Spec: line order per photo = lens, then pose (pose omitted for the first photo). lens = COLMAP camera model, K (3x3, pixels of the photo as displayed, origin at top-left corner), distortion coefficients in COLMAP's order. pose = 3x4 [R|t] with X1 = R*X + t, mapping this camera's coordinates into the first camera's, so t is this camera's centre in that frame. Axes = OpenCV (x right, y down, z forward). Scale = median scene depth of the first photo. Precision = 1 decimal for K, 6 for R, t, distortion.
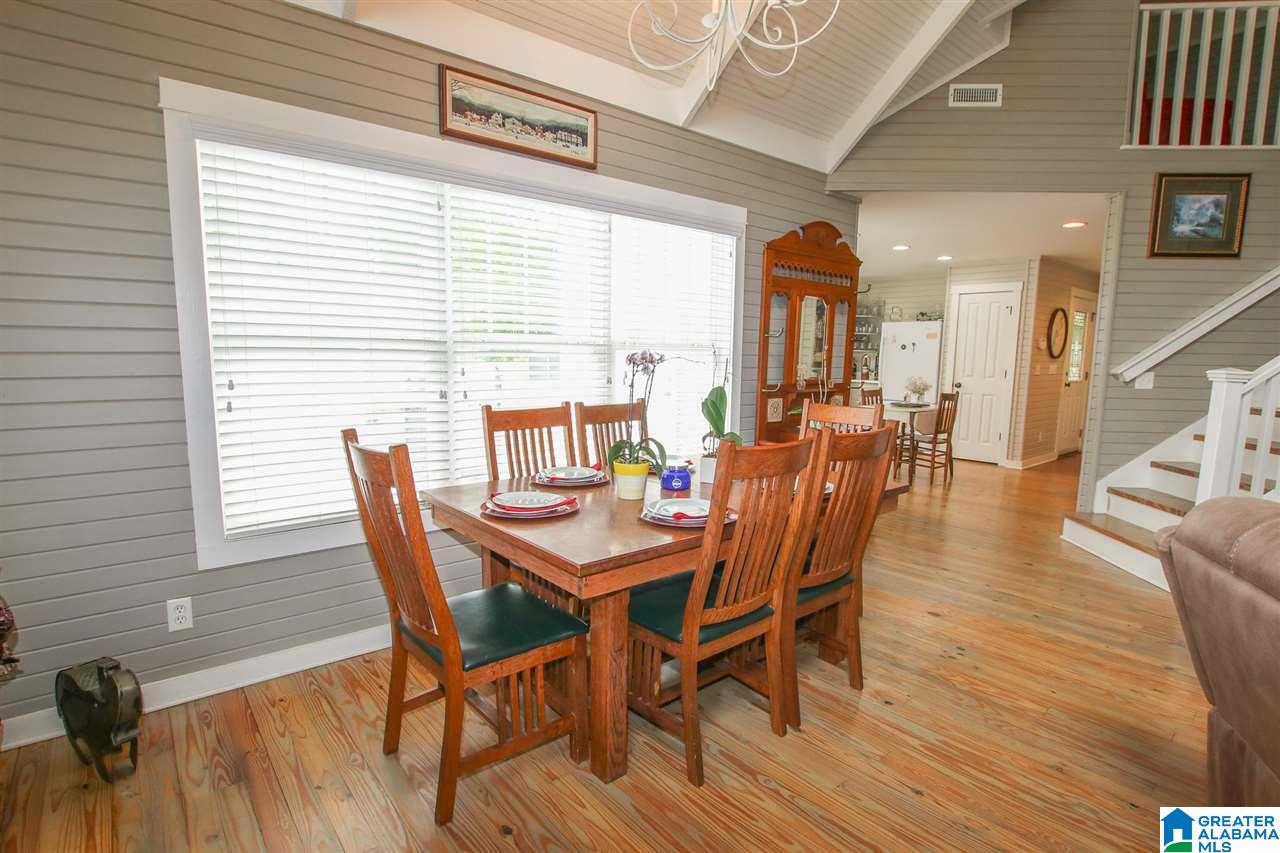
lens RADIAL K [[599.3, 0, 645.6], [0, 599.3, 448.3], [0, 0, 1]] dist [-0.034003, 0.005716]
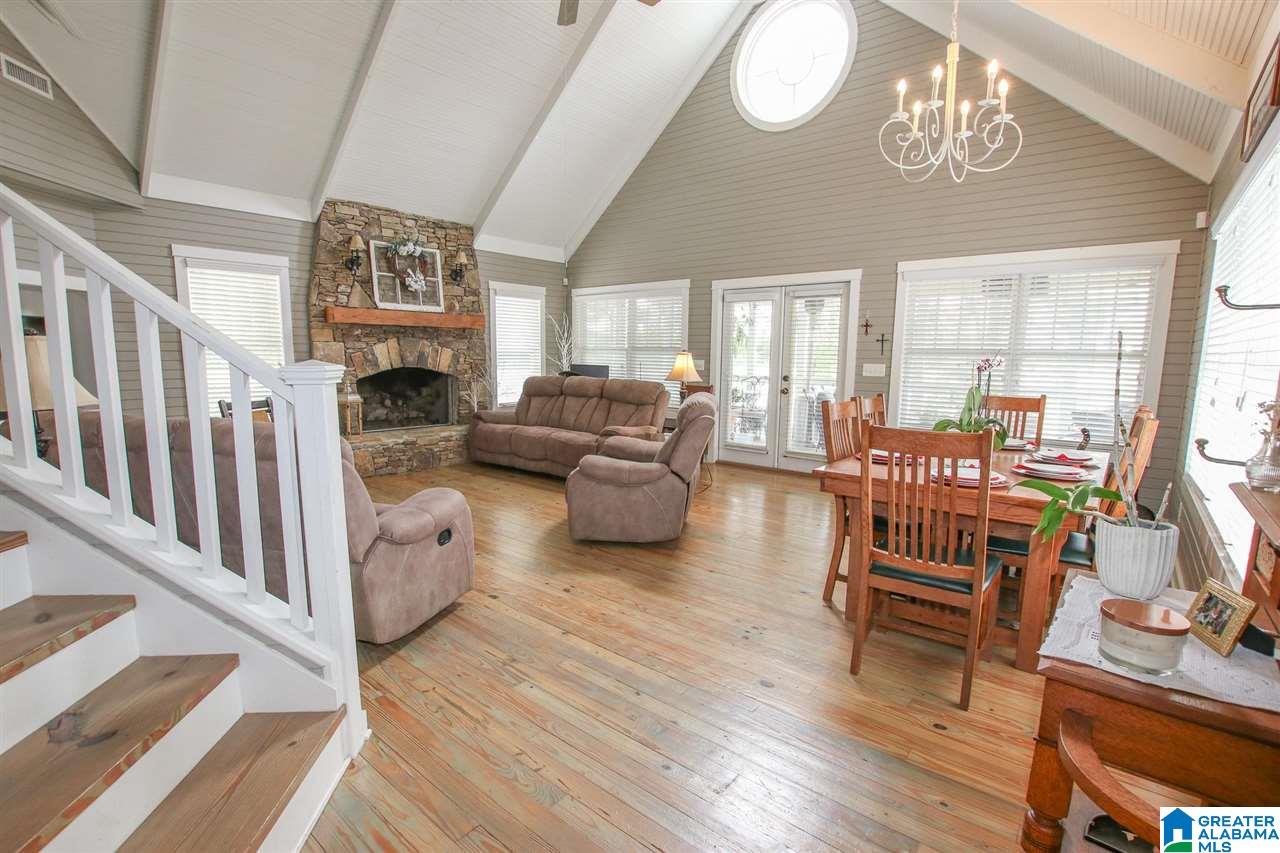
lens RADIAL K [[599.3, 0, 640.9], [0, 599.3, 434.5], [0, 0, 1]] dist [-0.034003, 0.005716]
pose [[-0.981388, 0.006317, -0.191930, 0.605038], [-0.049832, 0.956845, 0.286294, -0.192285], [0.185455, 0.290529, -0.938722, 1.224748]]
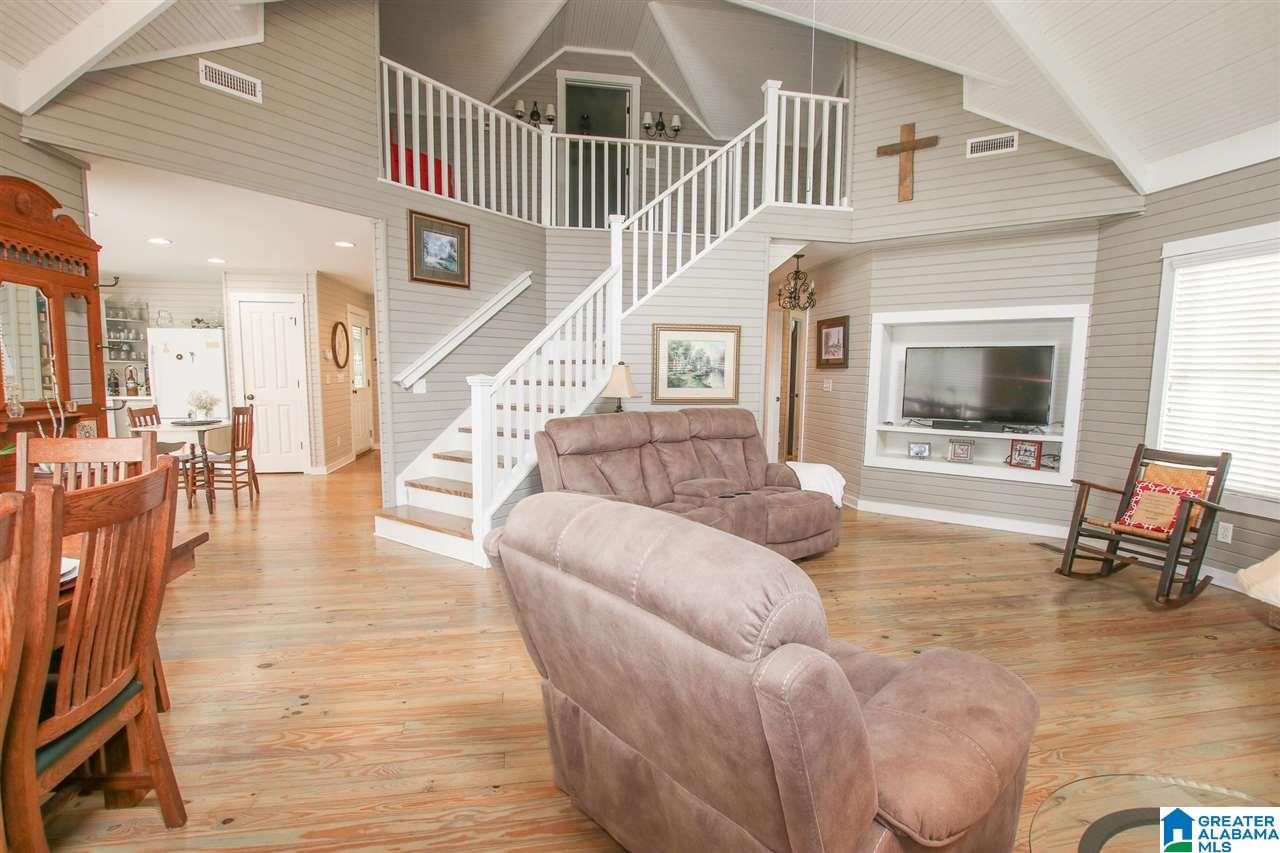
lens RADIAL K [[599.3, 0, 637.3], [0, 599.3, 431.3], [0, 0, 1]] dist [-0.034003, 0.005716]
pose [[0.487296, -0.093190, 0.868250, 0.030835], [0.132600, 0.990656, 0.031908, -0.009922], [-0.863110, 0.099581, 0.495100, 0.061721]]
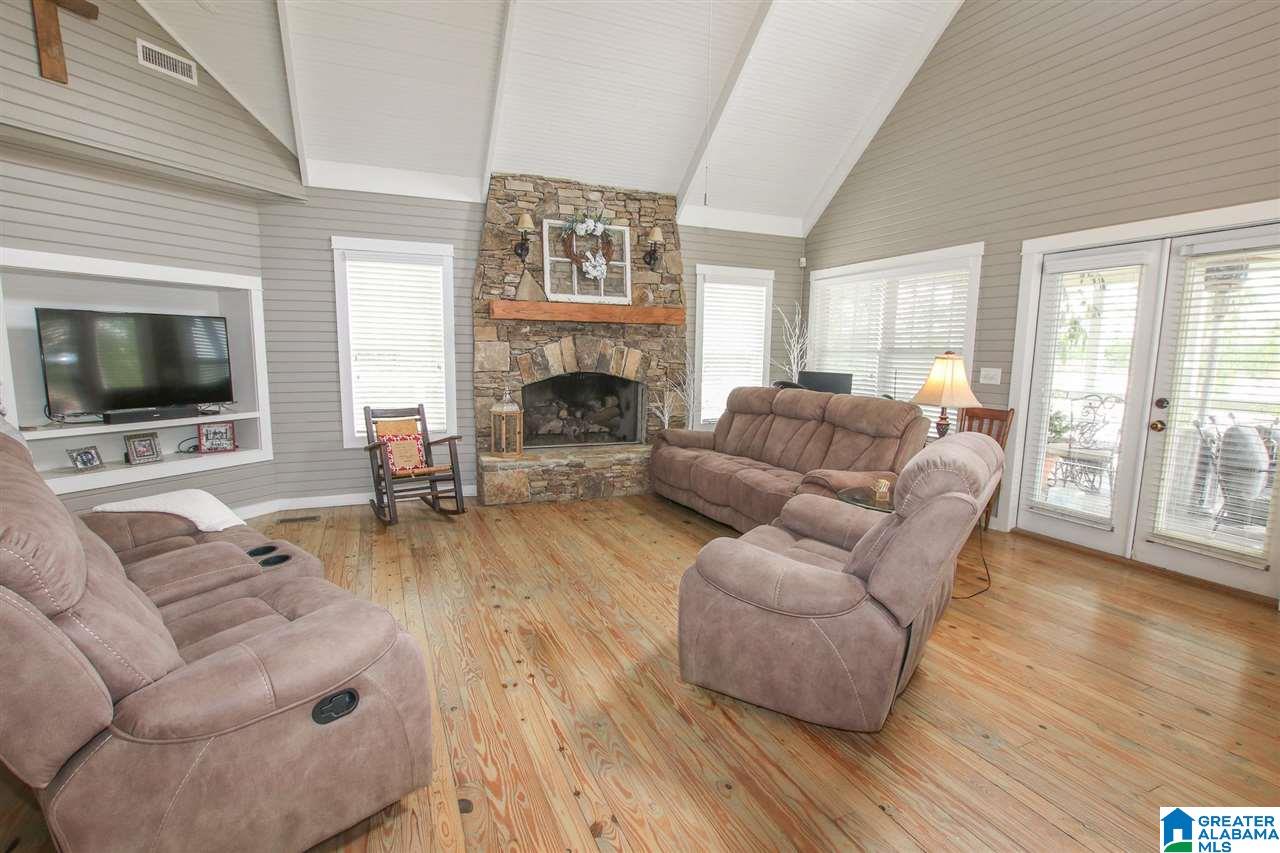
lens RADIAL K [[599.3, 0, 638.6], [0, 599.3, 437.0], [0, 0, 1]] dist [-0.034003, 0.005716]
pose [[-0.960204, -0.059440, 0.272901, 0.418840], [0.023644, 0.956285, 0.291479, -0.120107], [-0.278297, 0.286332, -0.916823, 0.766558]]
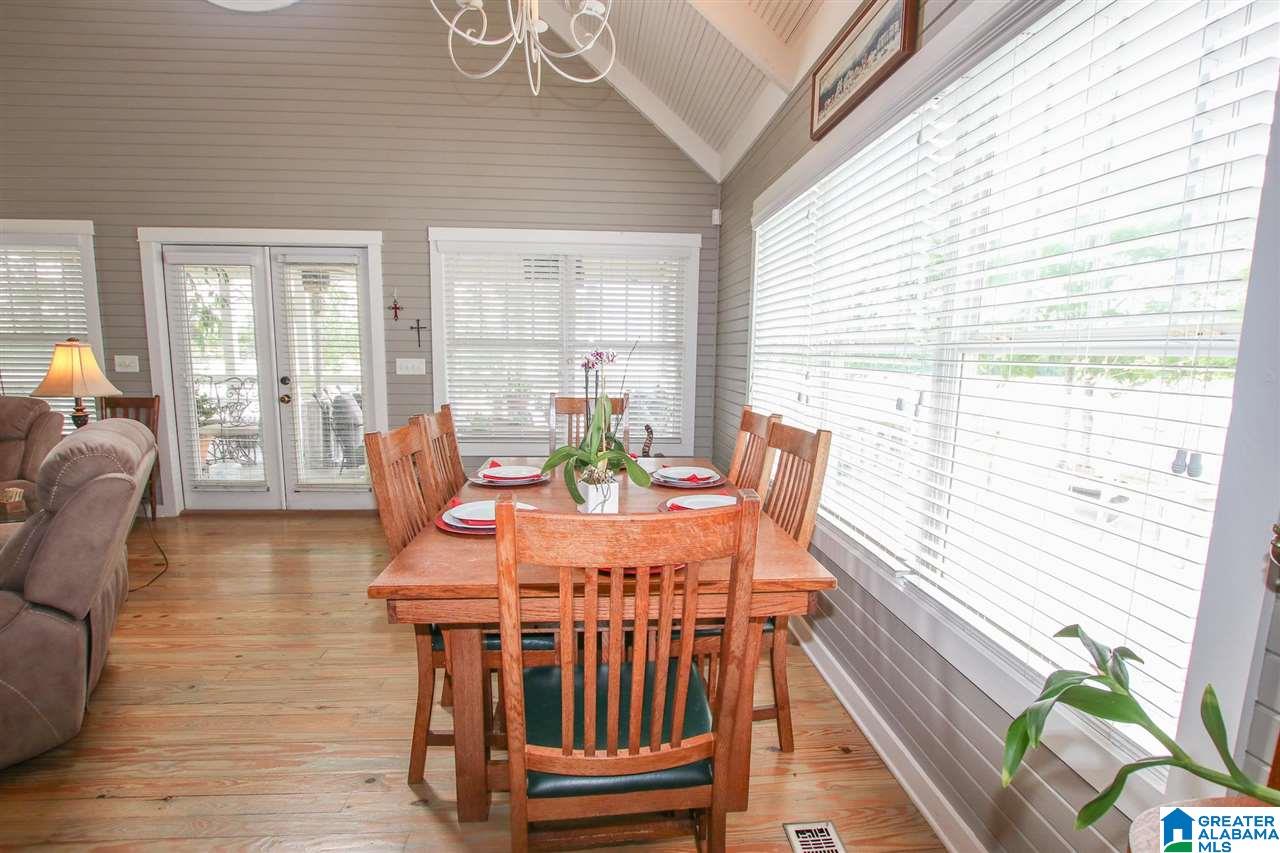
lens RADIAL K [[599.3, 0, 631.5], [0, 599.3, 437.3], [0, 0, 1]] dist [-0.034003, 0.005716]
pose [[-0.576407, 0.099465, -0.811087, 0.443974], [-0.149121, 0.963094, 0.224080, -0.137568], [0.803441, 0.250112, -0.540302, 0.879551]]
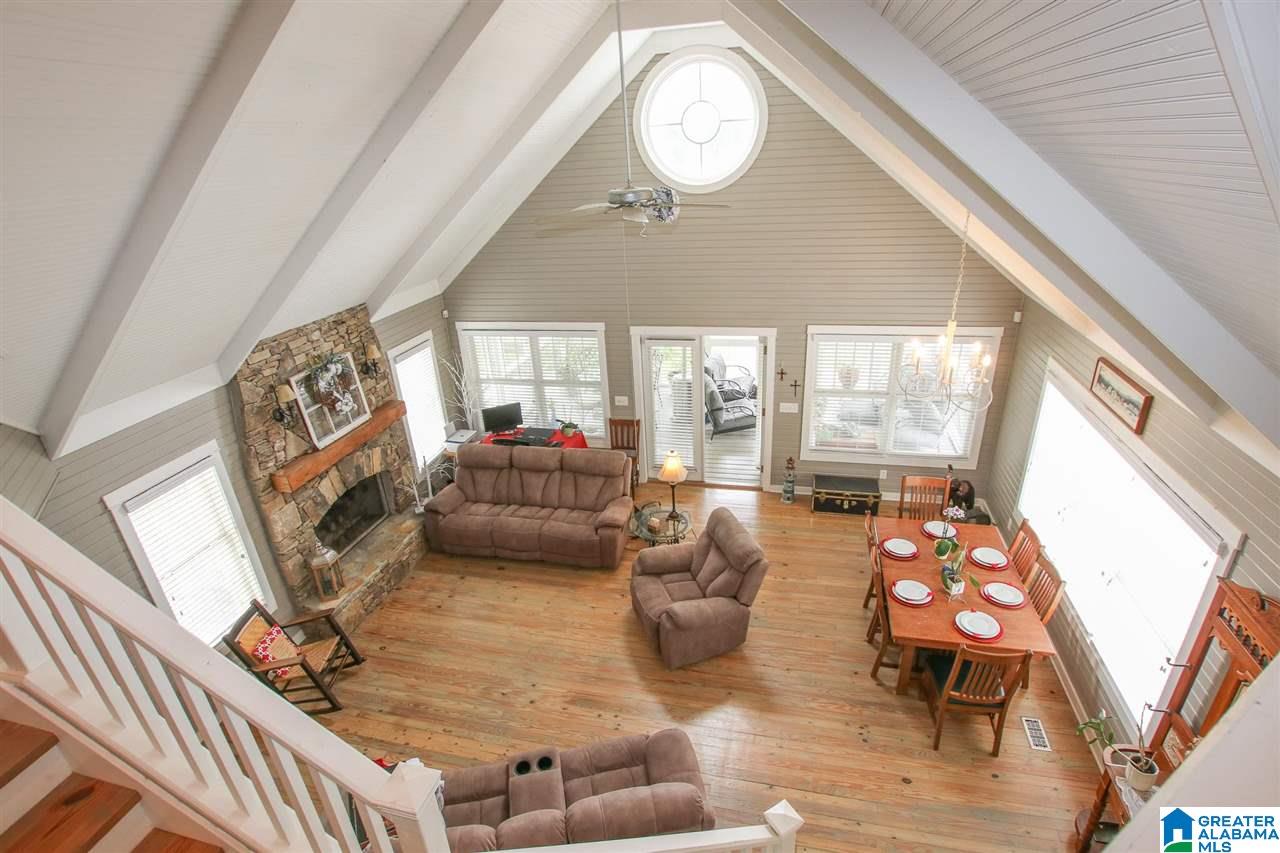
lens RADIAL K [[599.3, 0, 639.7], [0, 599.3, 435.9], [0, 0, 1]] dist [-0.034003, 0.005716]
pose [[-0.798032, 0.277549, -0.534893, 1.107262], [-0.052517, 0.852212, 0.520554, -0.802352], [0.600322, 0.443510, -0.665517, 0.882638]]
